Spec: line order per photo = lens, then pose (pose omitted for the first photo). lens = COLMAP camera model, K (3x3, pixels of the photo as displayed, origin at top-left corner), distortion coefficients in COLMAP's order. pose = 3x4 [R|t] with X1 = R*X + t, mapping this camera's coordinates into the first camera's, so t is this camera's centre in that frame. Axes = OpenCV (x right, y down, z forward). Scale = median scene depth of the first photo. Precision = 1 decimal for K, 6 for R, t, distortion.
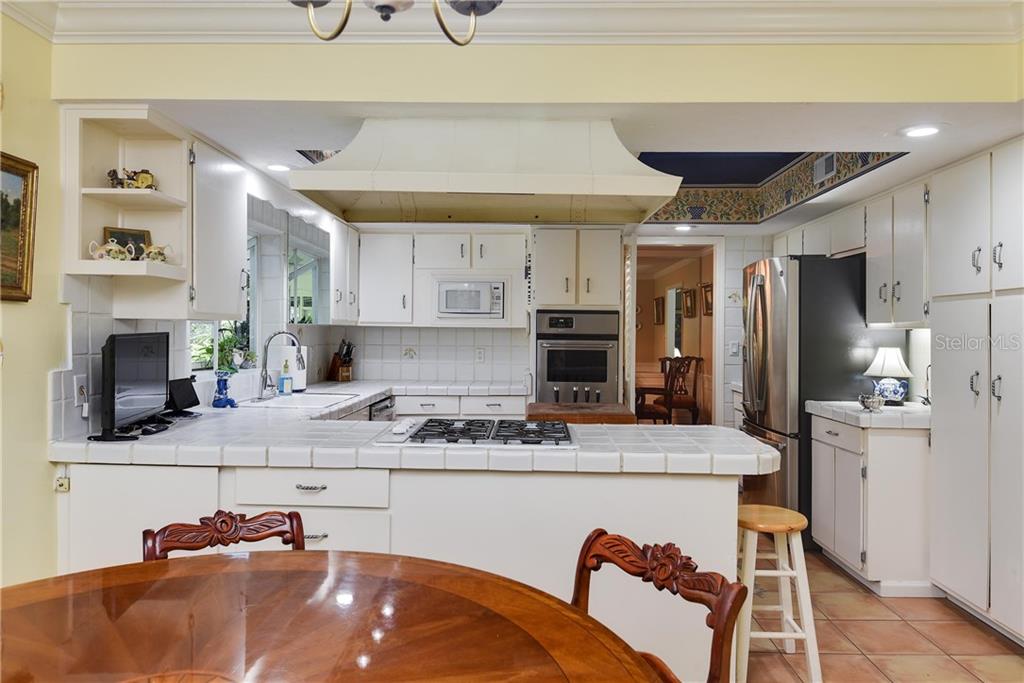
lens RADIAL K [[713.9, 0, 513.8], [0, 713.9, 339.2], [0, 0, 1]] dist [0.054048, 0.000158]
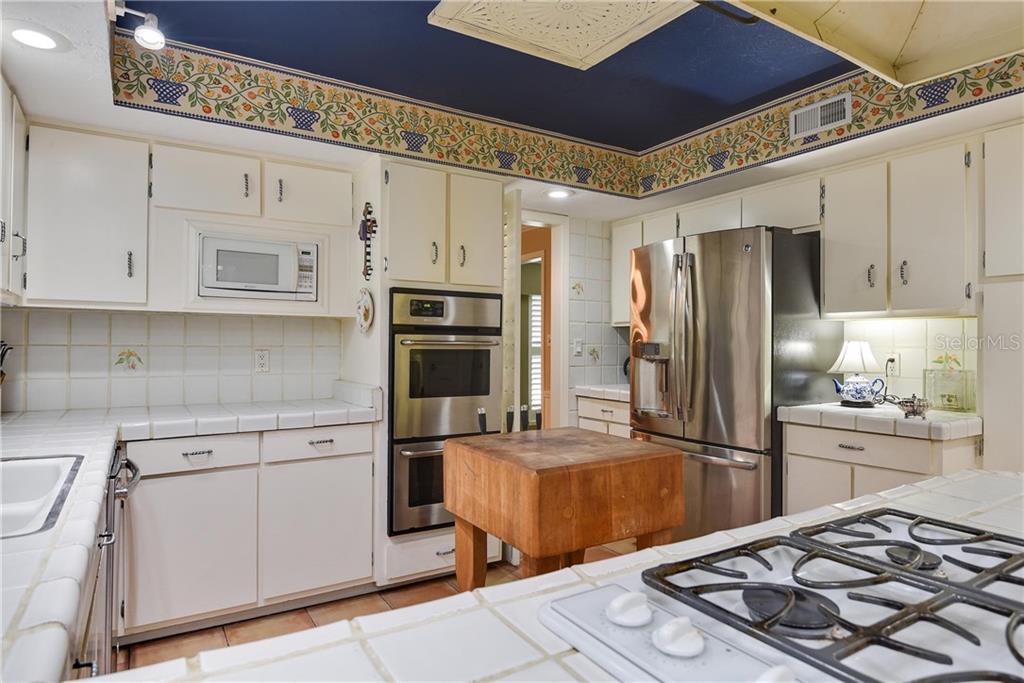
lens RADIAL K [[598.0, 0, 513.5], [0, 598.0, 340.9], [0, 0, 1]] dist [0.000020, -0.003615]
pose [[0.833811, -0.000575, 0.552050, -0.172904], [0.006170, 0.999947, -0.008276, 0.012063], [-0.552016, 0.010307, 0.833770, 0.492169]]
